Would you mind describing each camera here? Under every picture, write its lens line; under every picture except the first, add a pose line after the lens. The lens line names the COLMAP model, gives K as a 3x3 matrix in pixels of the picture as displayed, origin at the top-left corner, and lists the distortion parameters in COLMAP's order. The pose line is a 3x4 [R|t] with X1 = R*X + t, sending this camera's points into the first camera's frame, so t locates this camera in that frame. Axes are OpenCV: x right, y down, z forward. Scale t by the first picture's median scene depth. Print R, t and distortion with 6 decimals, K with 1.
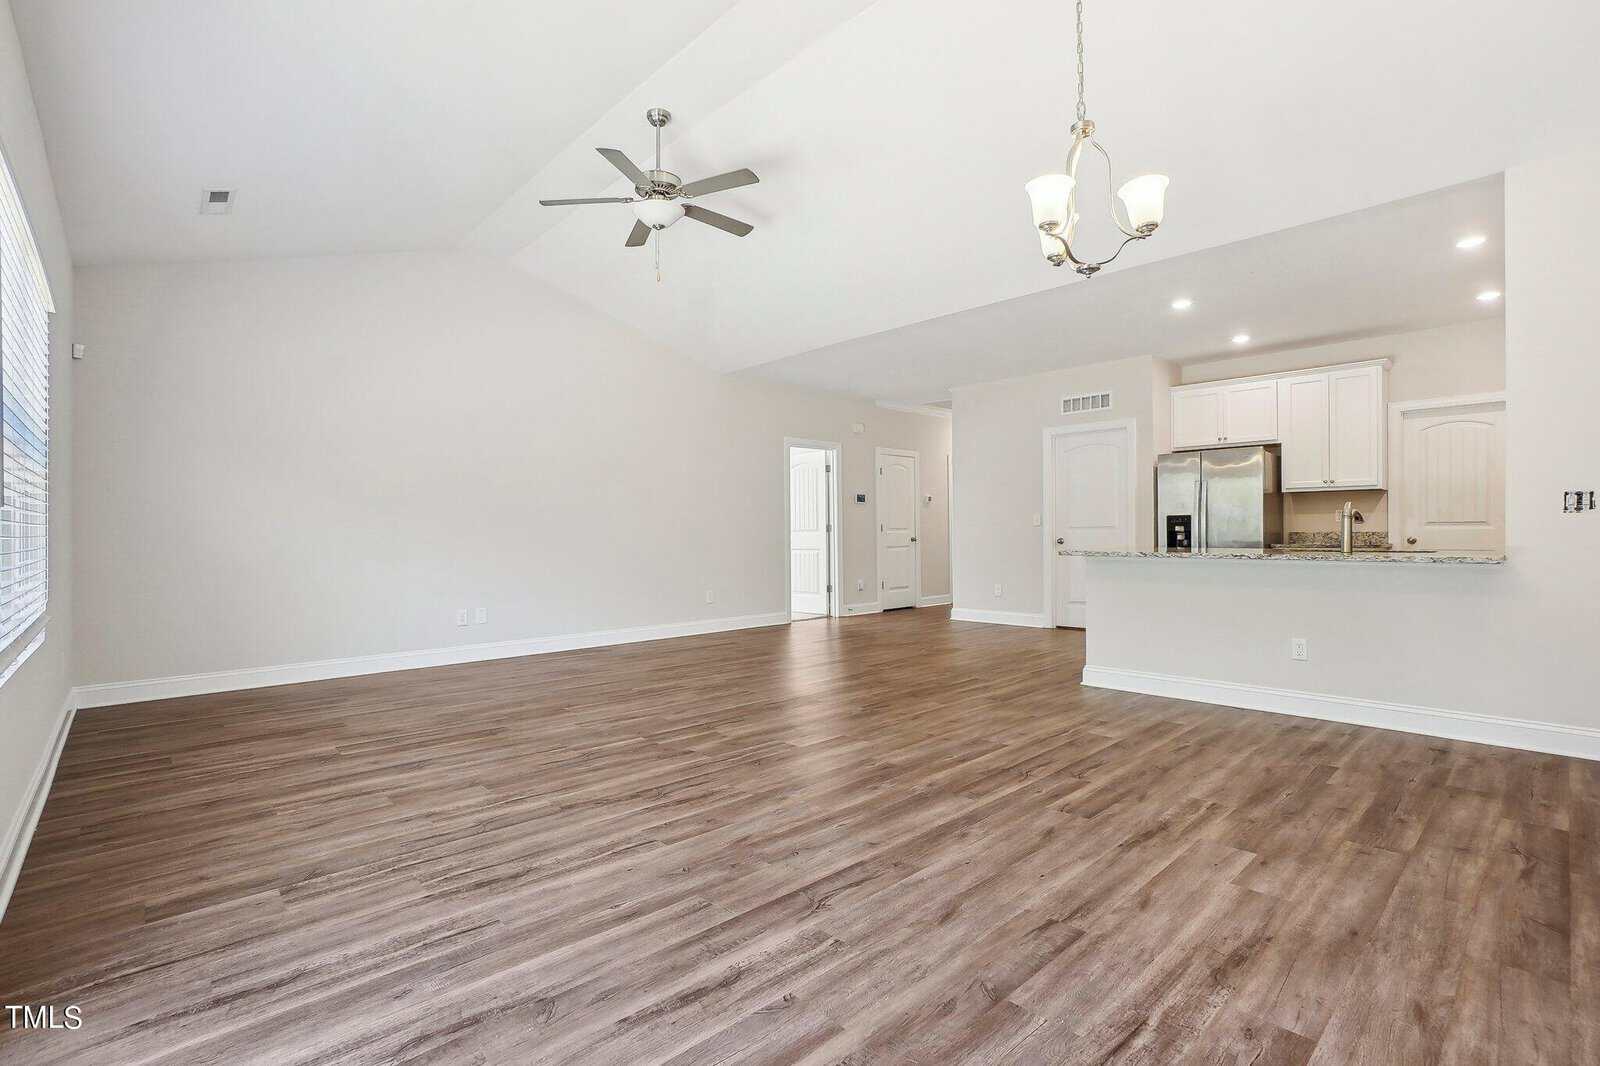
lens RADIAL K [[749.5, 0, 806.3], [0, 749.5, 535.5], [0, 0, 1]] dist [-0.070248, 0.024445]
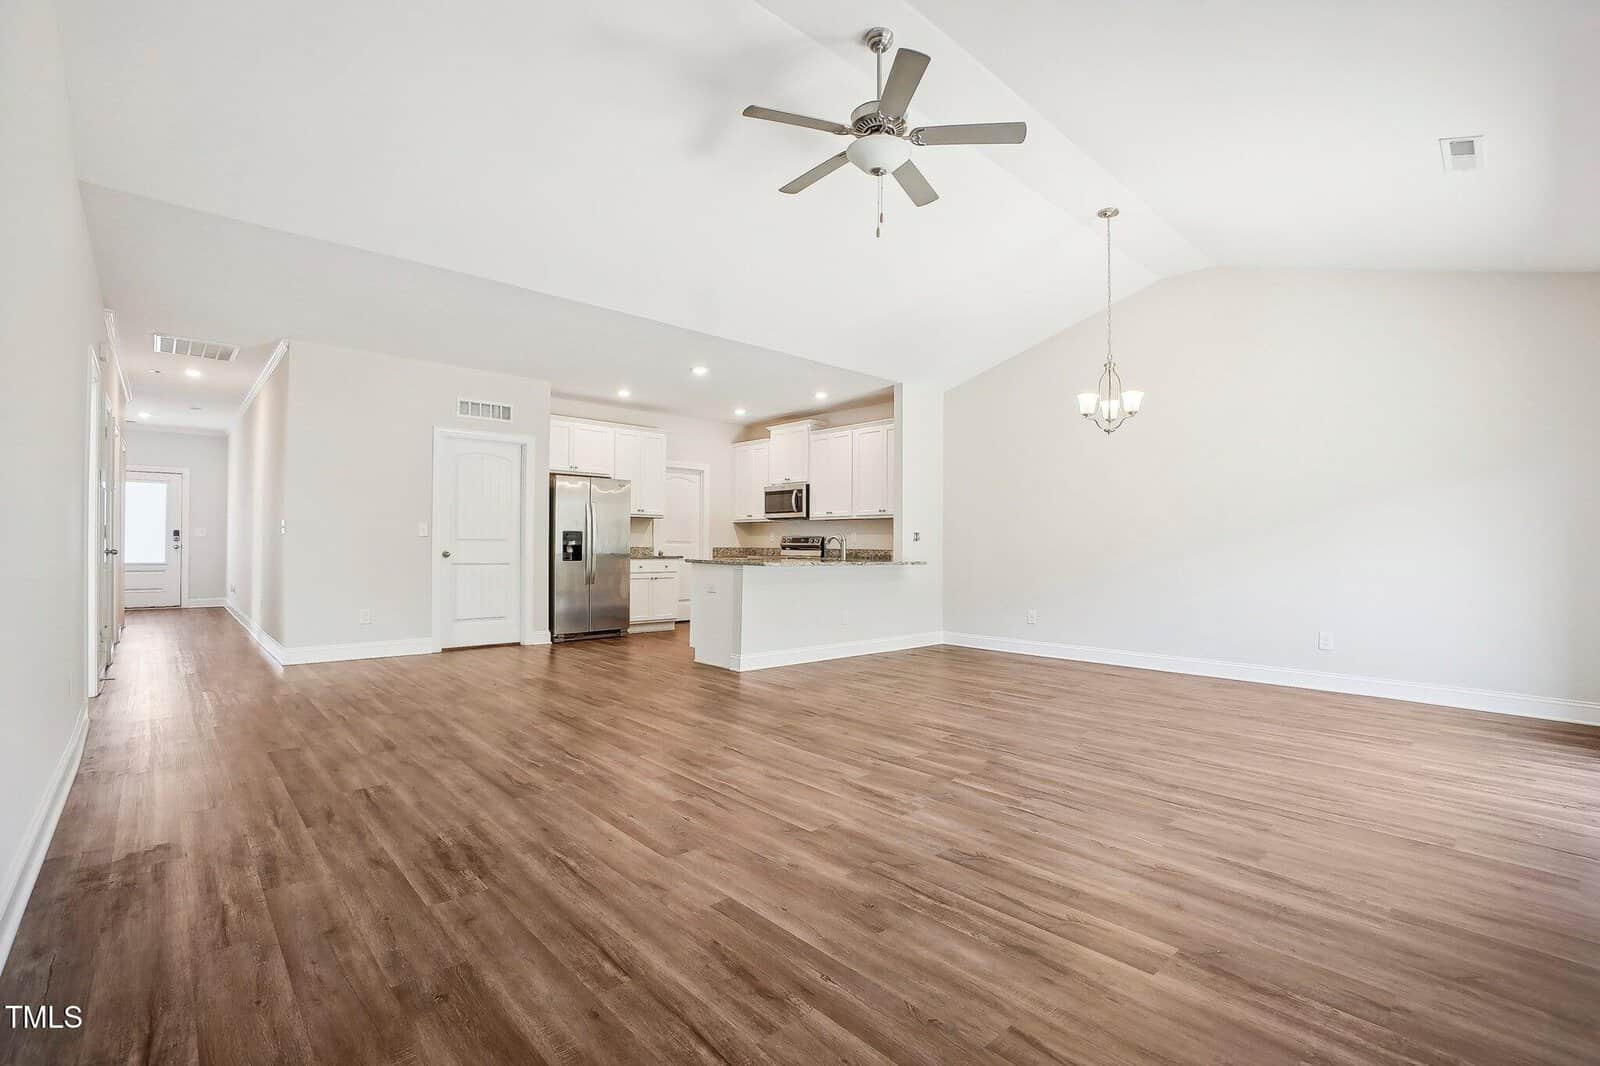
lens RADIAL K [[716.0, 0, 794.6], [0, 716.0, 556.0], [0, 0, 1]] dist [-0.058514, 0.018893]
pose [[0.013688, -0.005514, 0.999891, -1.507792], [-0.009436, 0.999940, 0.005643, 0.003252], [-0.999862, -0.009512, 0.013635, 1.664116]]
